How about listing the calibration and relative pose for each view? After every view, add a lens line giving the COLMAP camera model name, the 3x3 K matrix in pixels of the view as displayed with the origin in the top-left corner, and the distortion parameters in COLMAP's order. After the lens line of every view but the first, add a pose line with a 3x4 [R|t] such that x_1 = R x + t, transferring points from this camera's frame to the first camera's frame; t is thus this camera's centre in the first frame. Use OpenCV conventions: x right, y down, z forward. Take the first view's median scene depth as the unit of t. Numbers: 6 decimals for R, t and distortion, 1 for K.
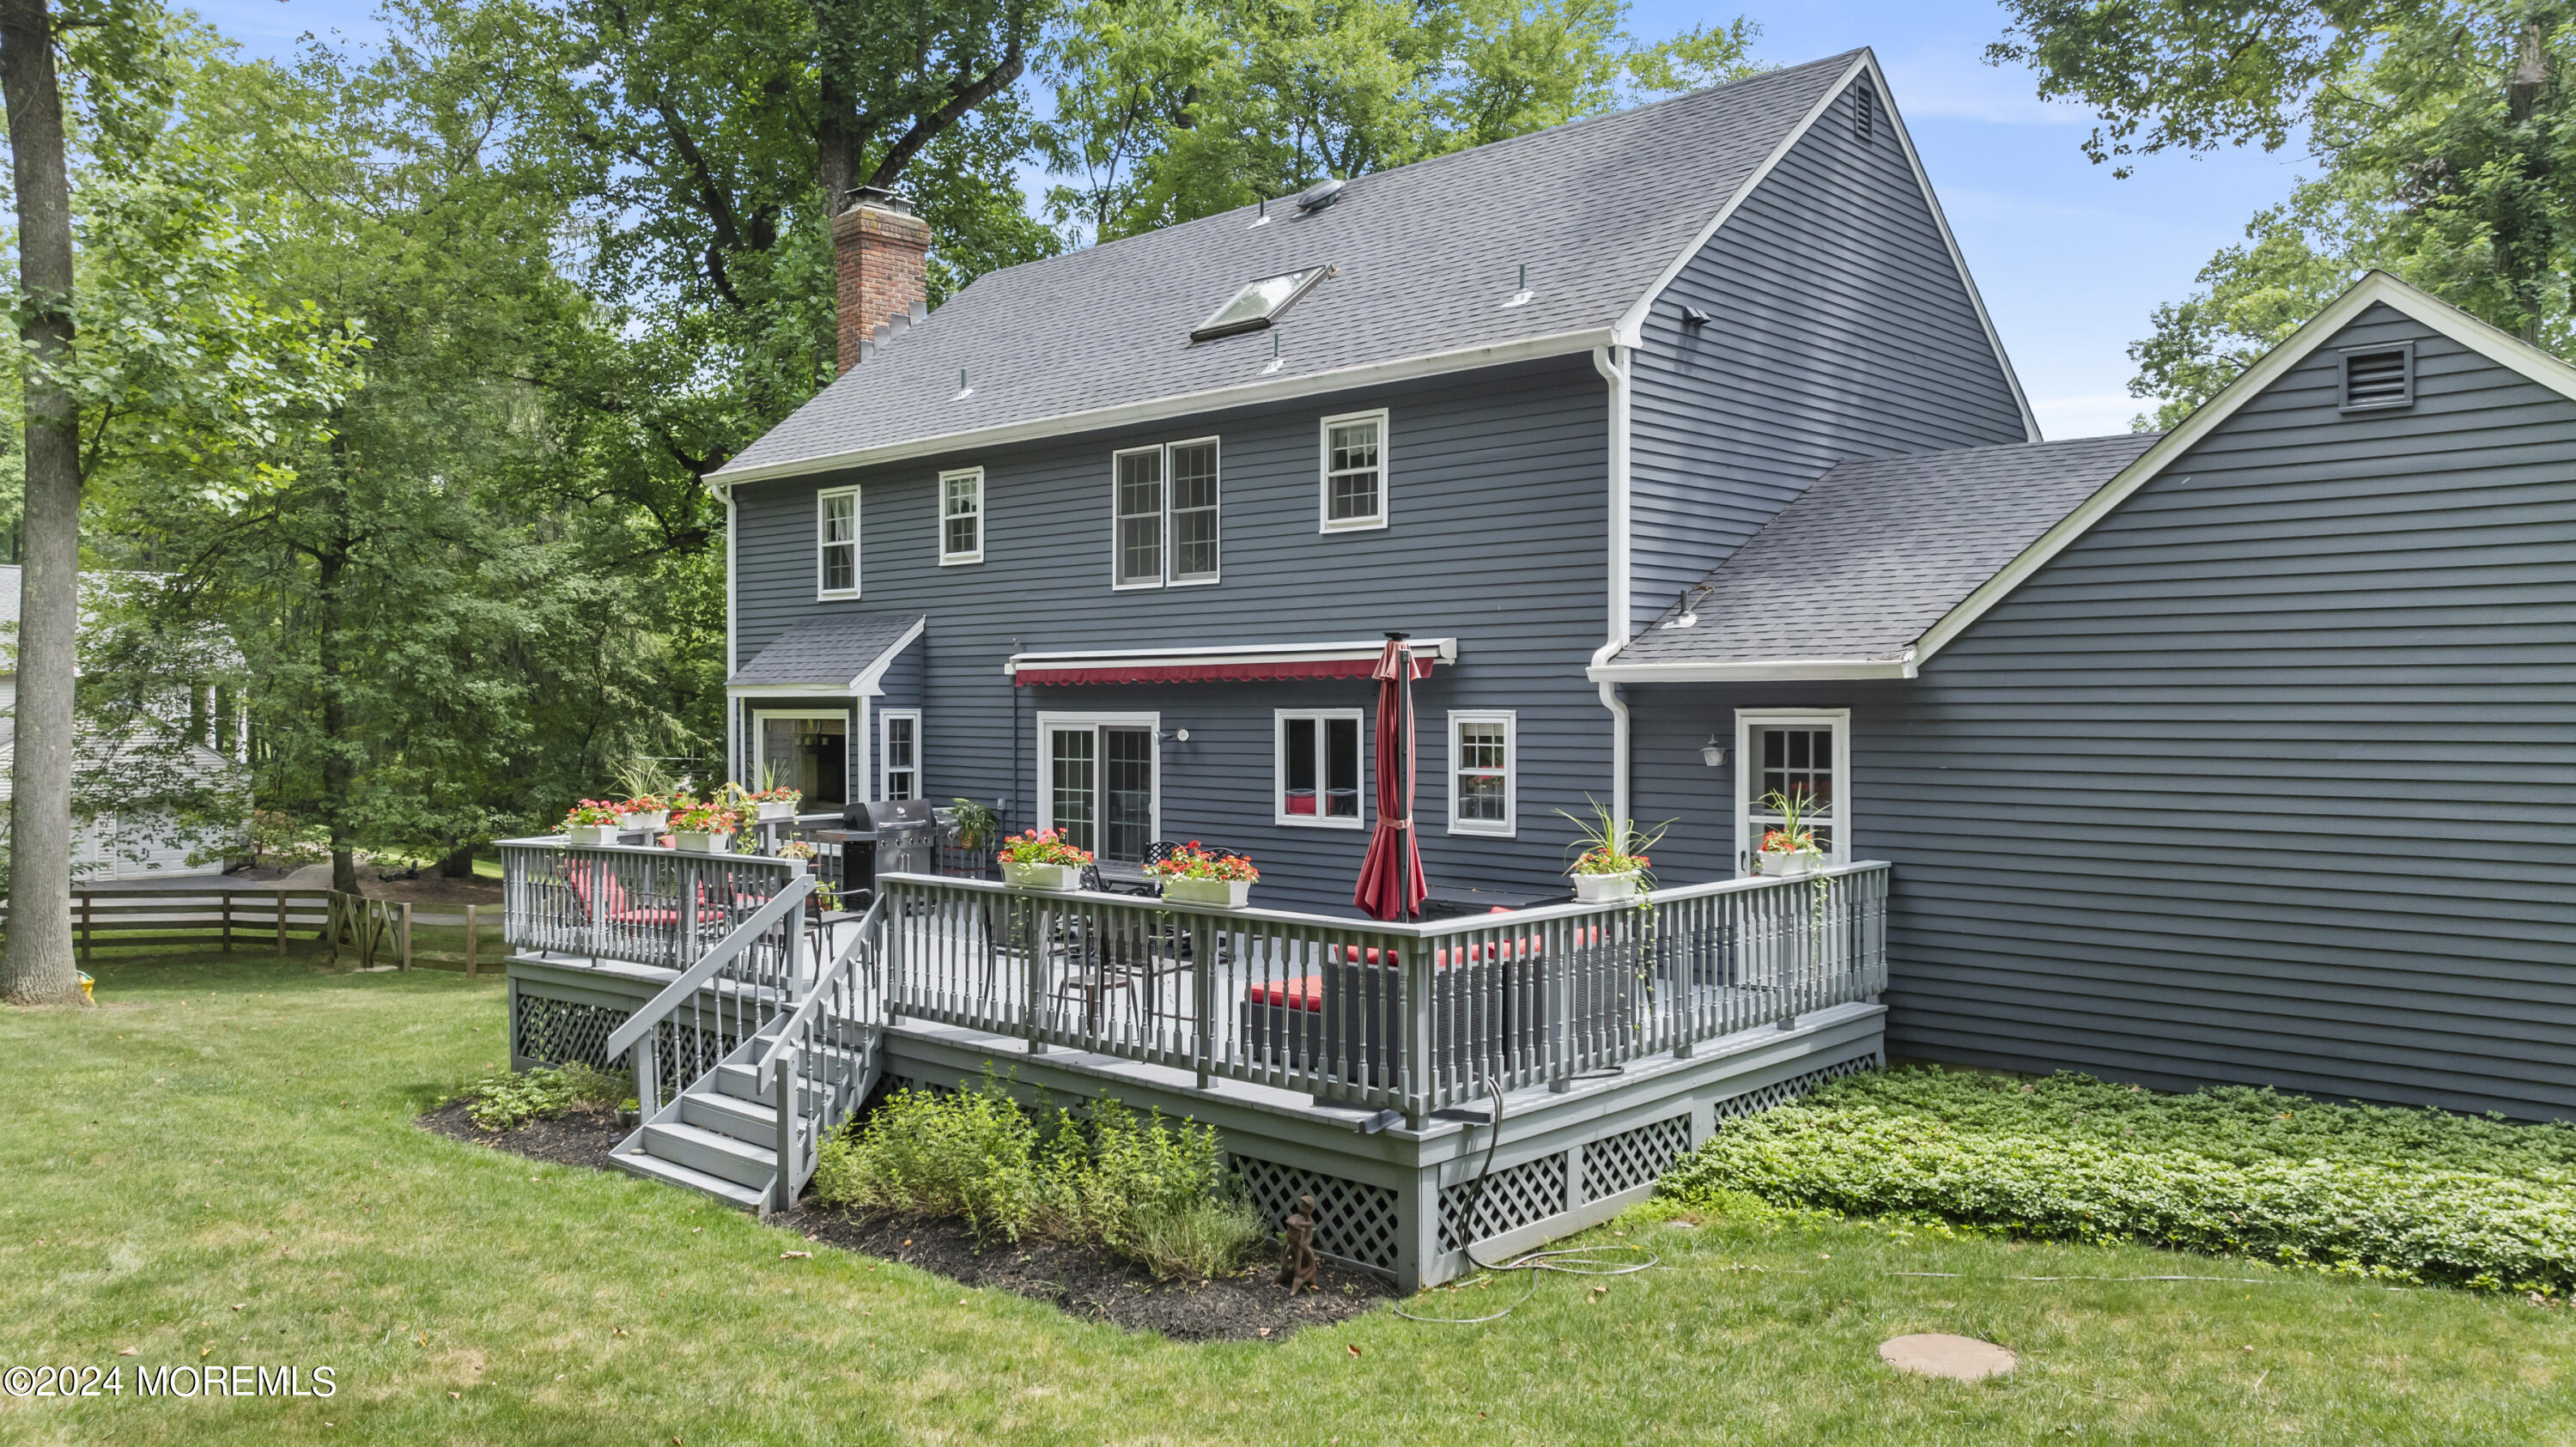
lens RADIAL K [[1807.9, 0, 1290.2], [0, 1807.9, 720.5], [0, 0, 1]] dist [0.008219, -0.013734]
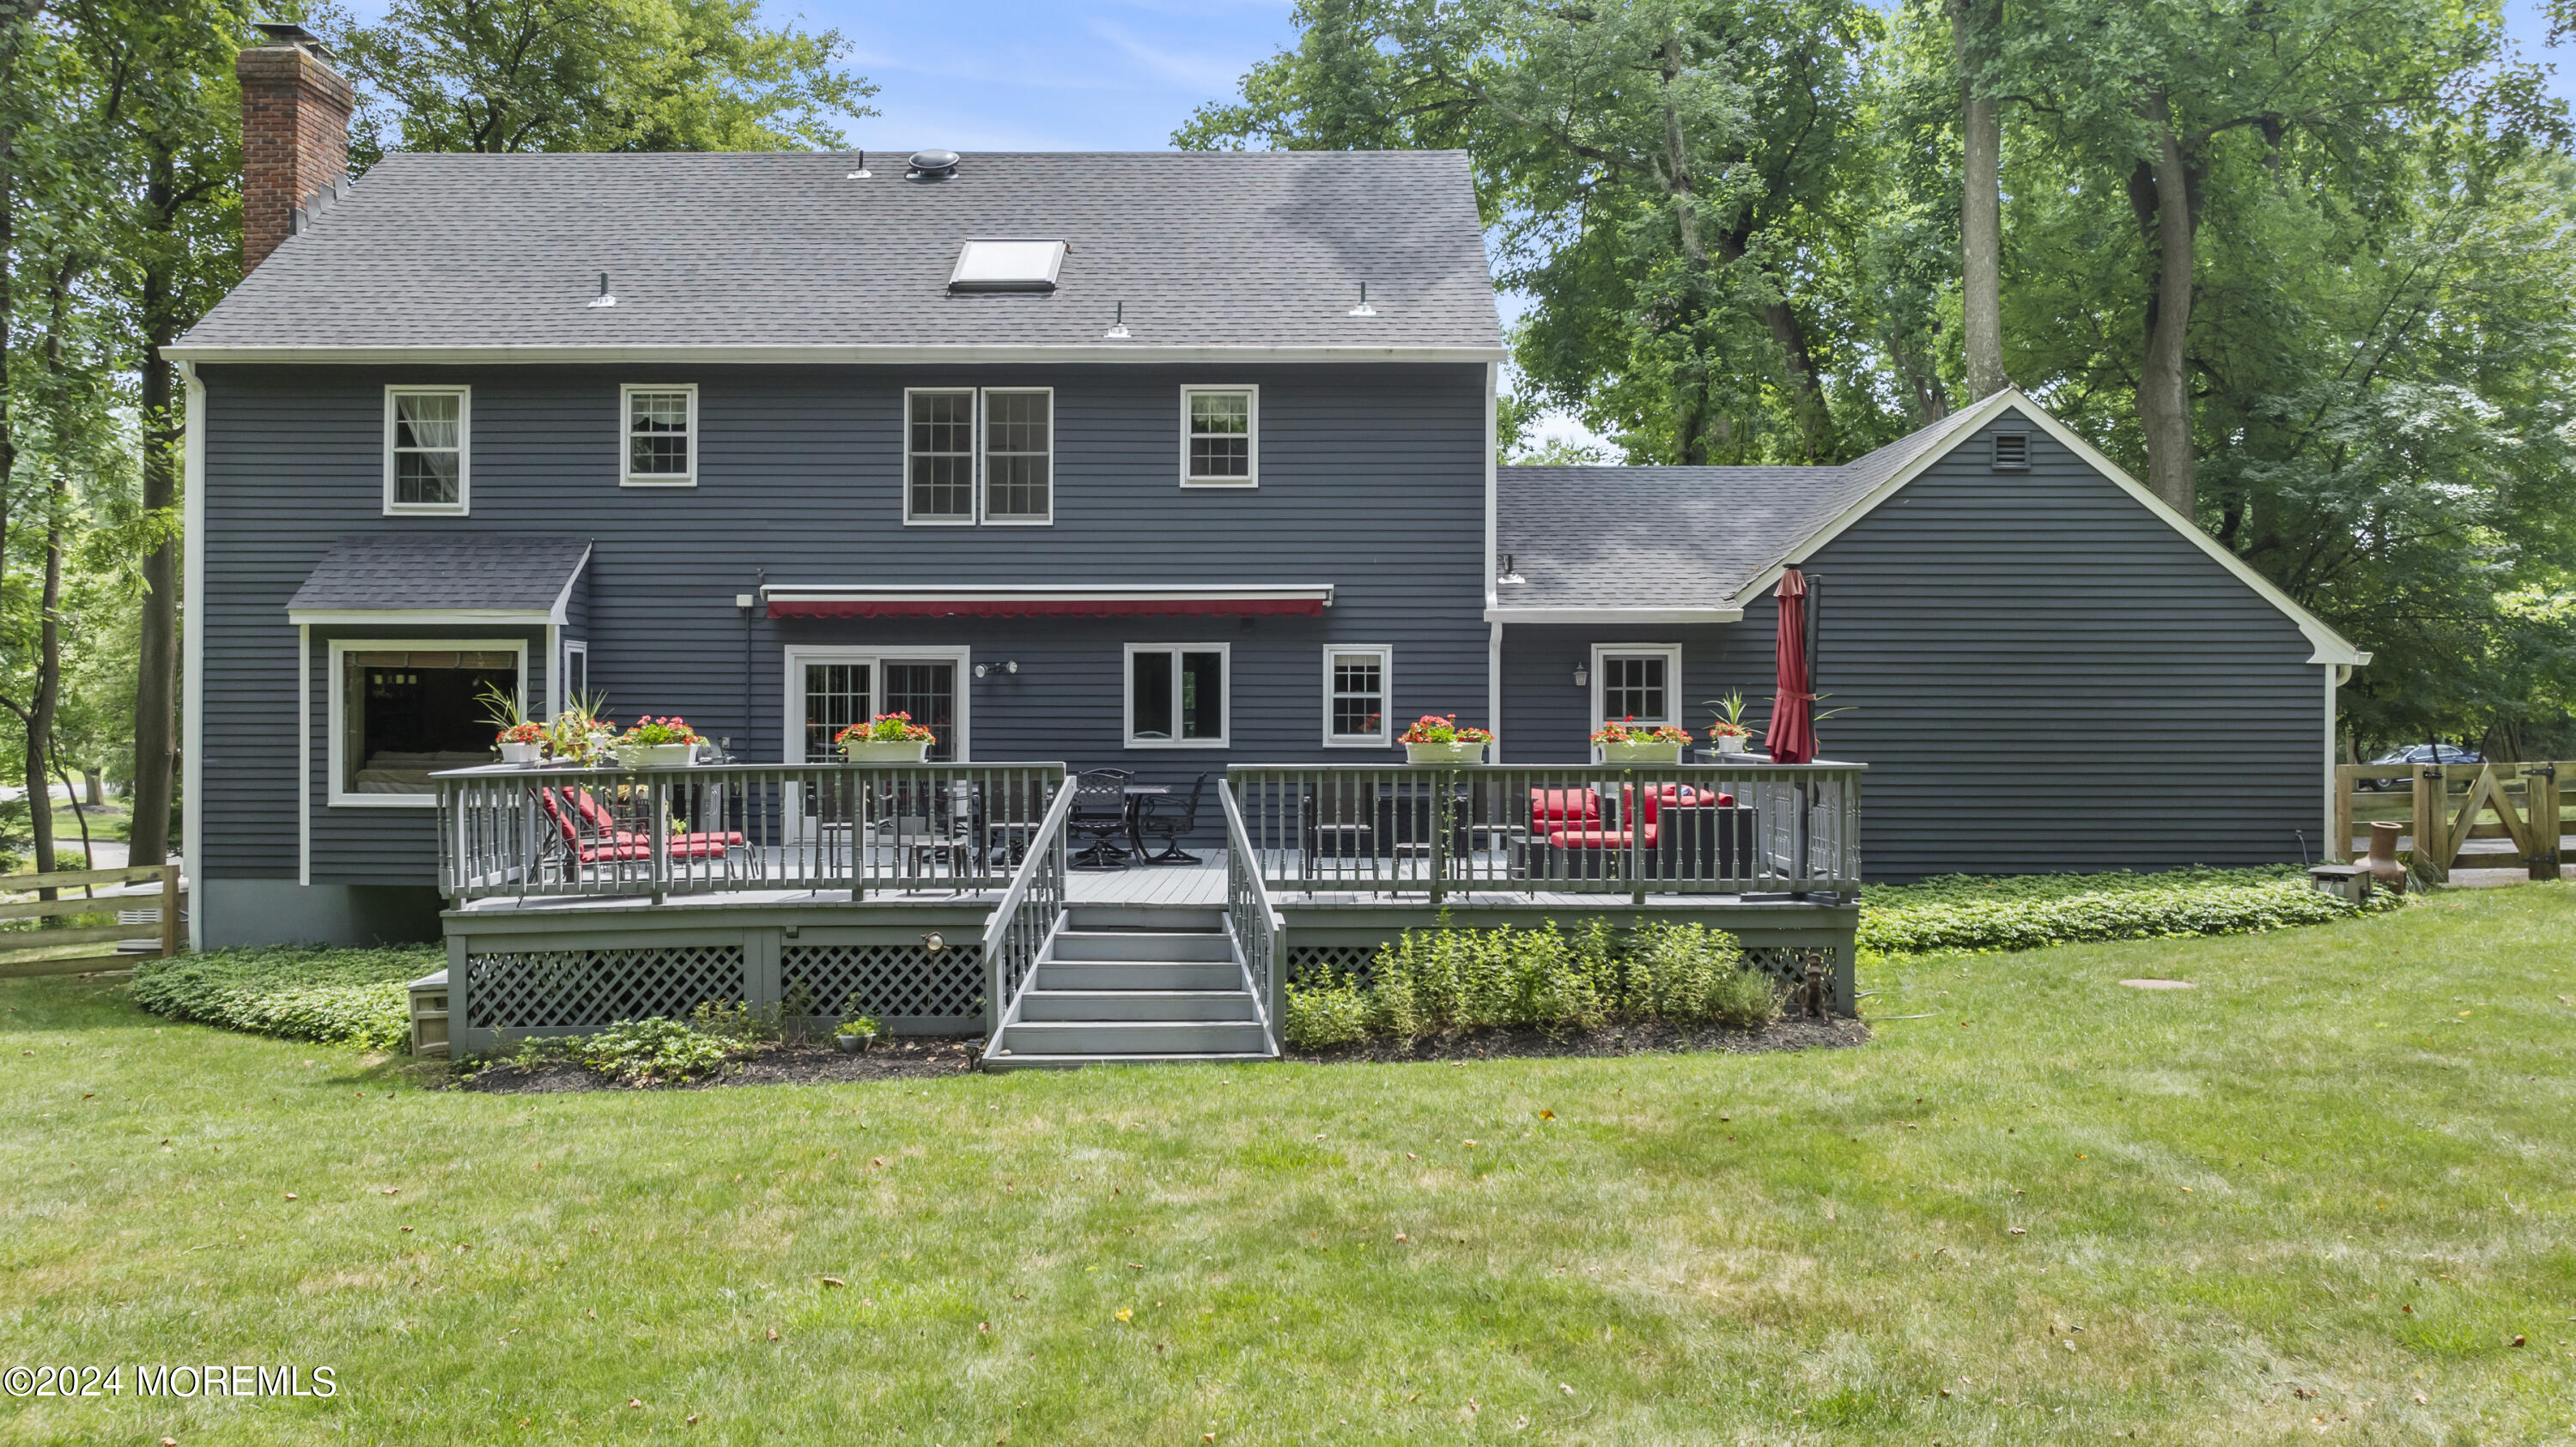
lens RADIAL K [[1807.9, 0, 1286.9], [0, 1807.9, 697.3], [0, 0, 1]] dist [0.008219, -0.013734]
pose [[0.745342, 0.009917, 0.666609, -0.683015], [0.002866, 0.999832, -0.018079, 0.047761], [-0.666676, 0.015386, 0.745189, 0.118673]]
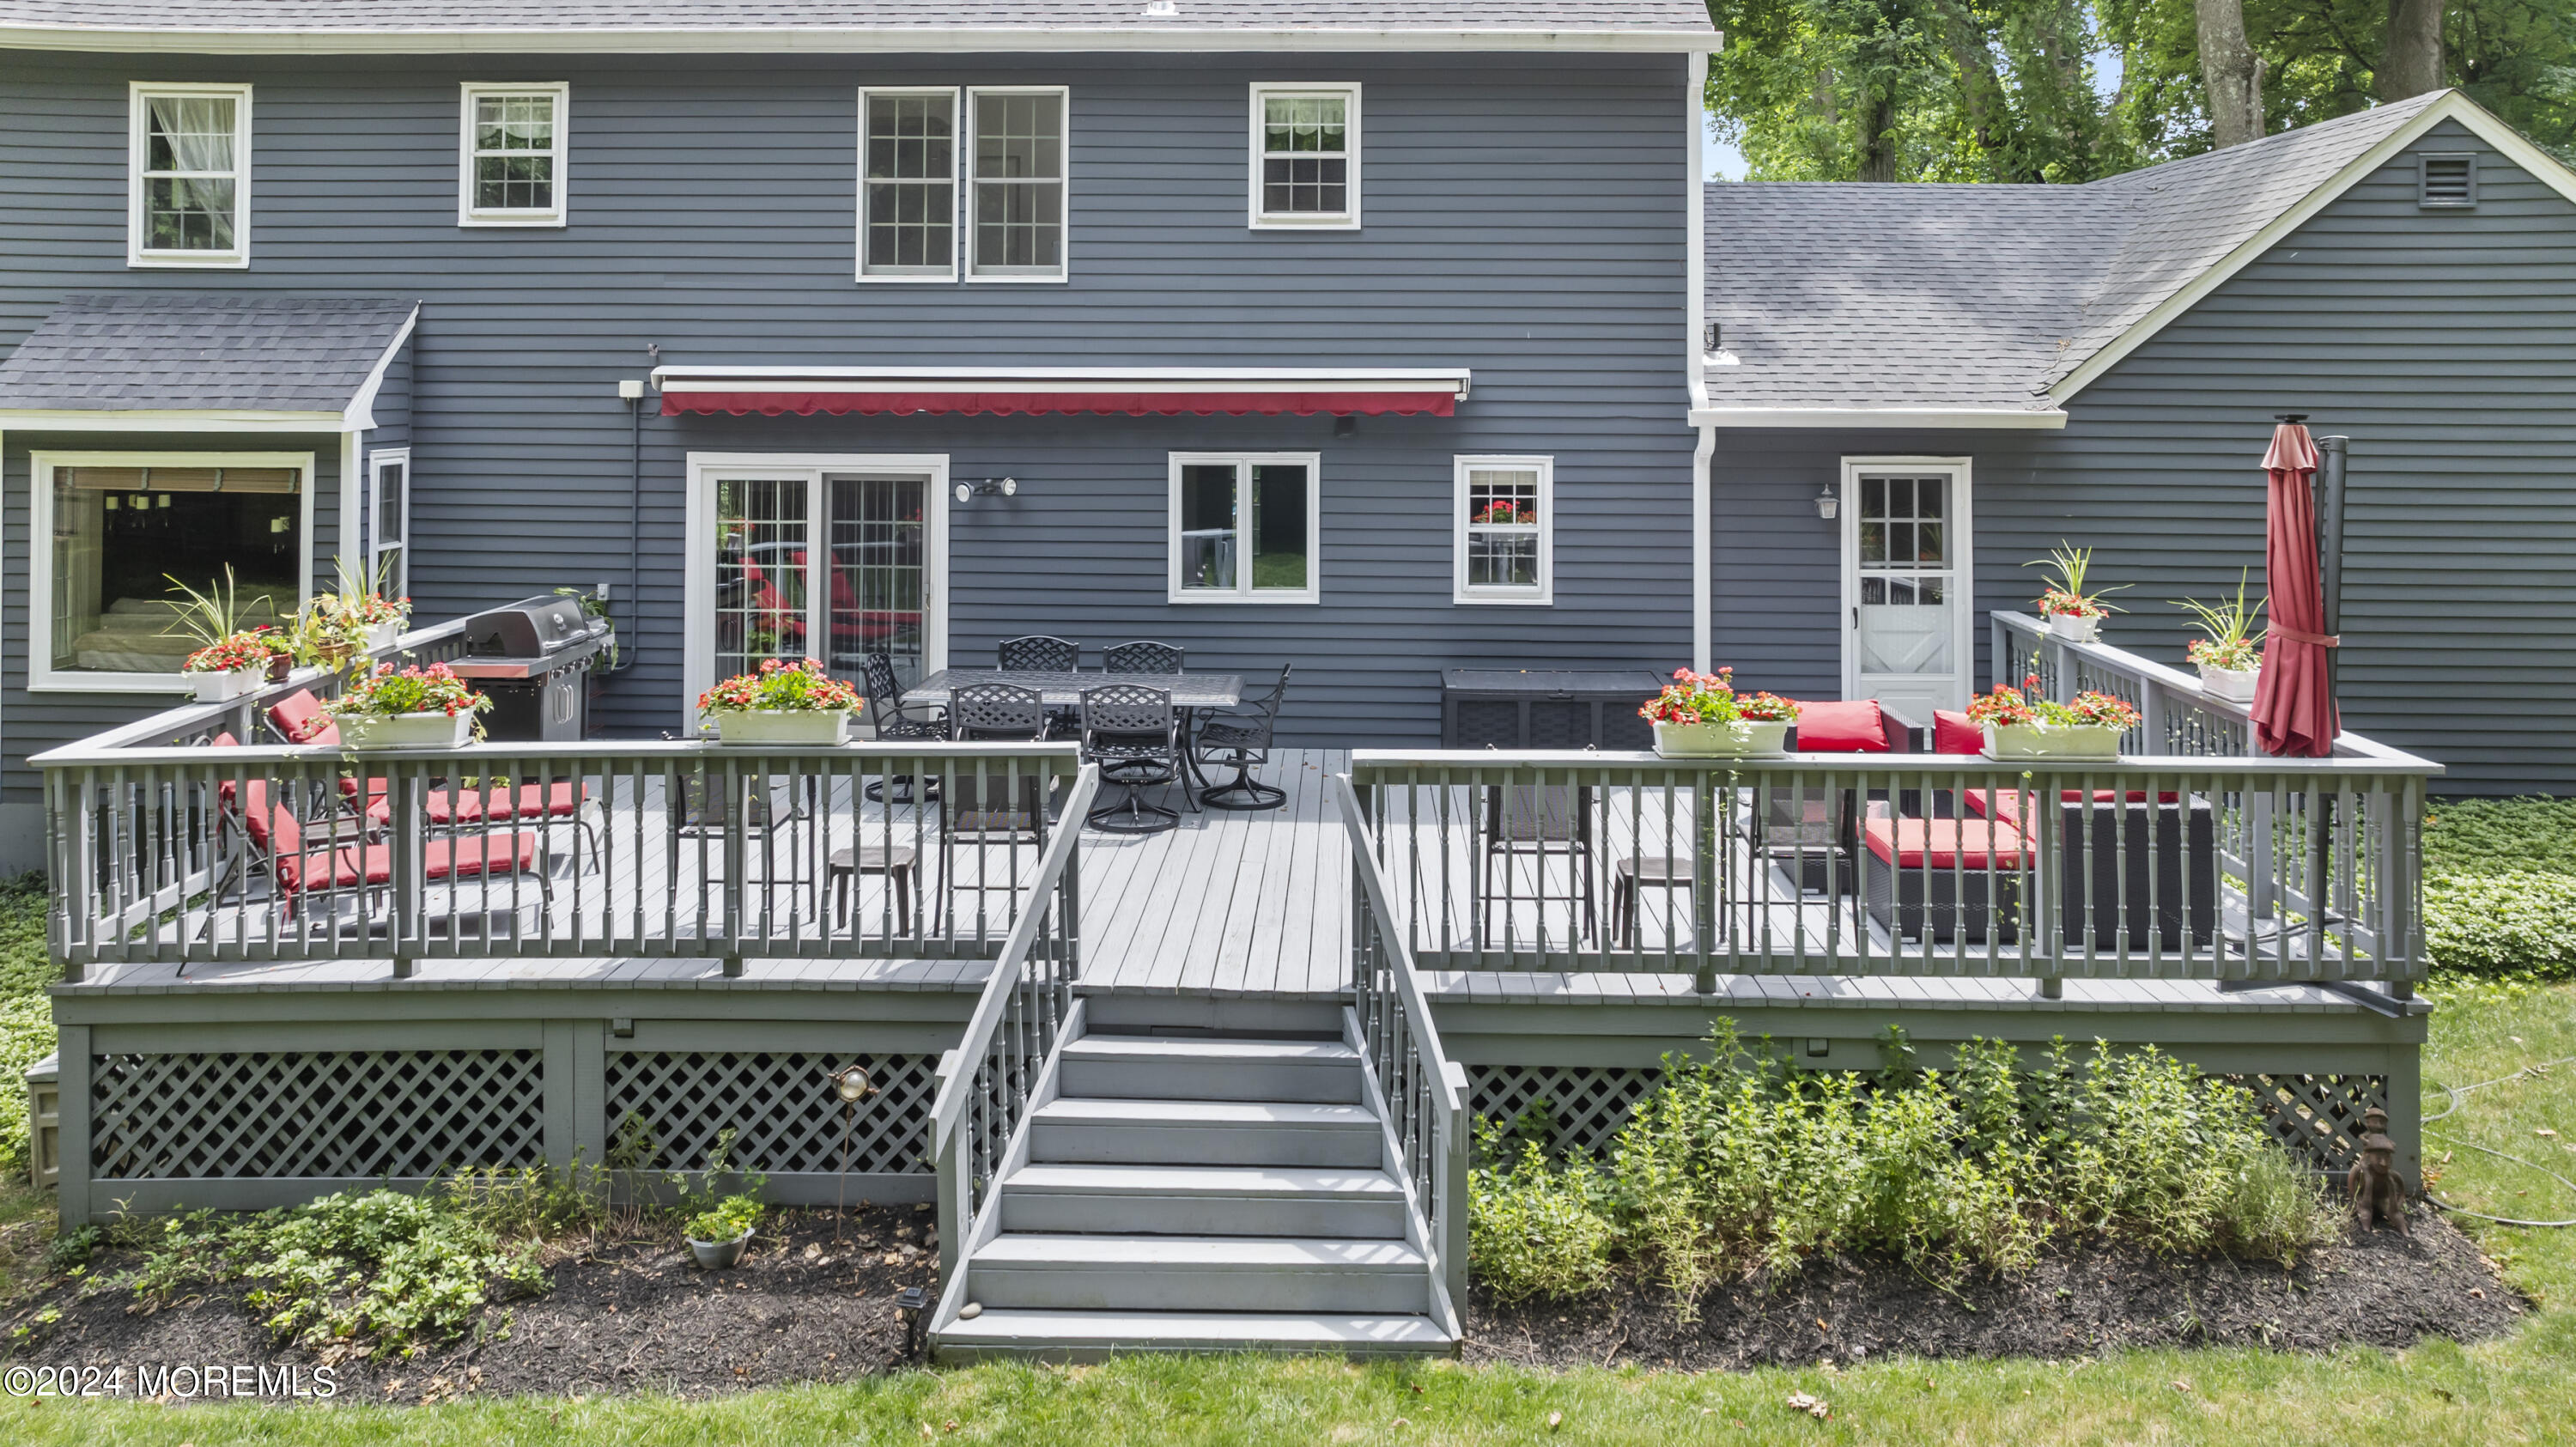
lens RADIAL K [[1864.5, 0, 1293.6], [0, 1864.5, 353.3], [0, 0, 1]] dist [-0.017020, 0.008576]
pose [[0.754834, 0.013195, 0.655783, -0.500153], [-0.000333, 0.999805, -0.019735, -0.033614], [-0.655916, 0.014678, 0.754691, 0.375911]]
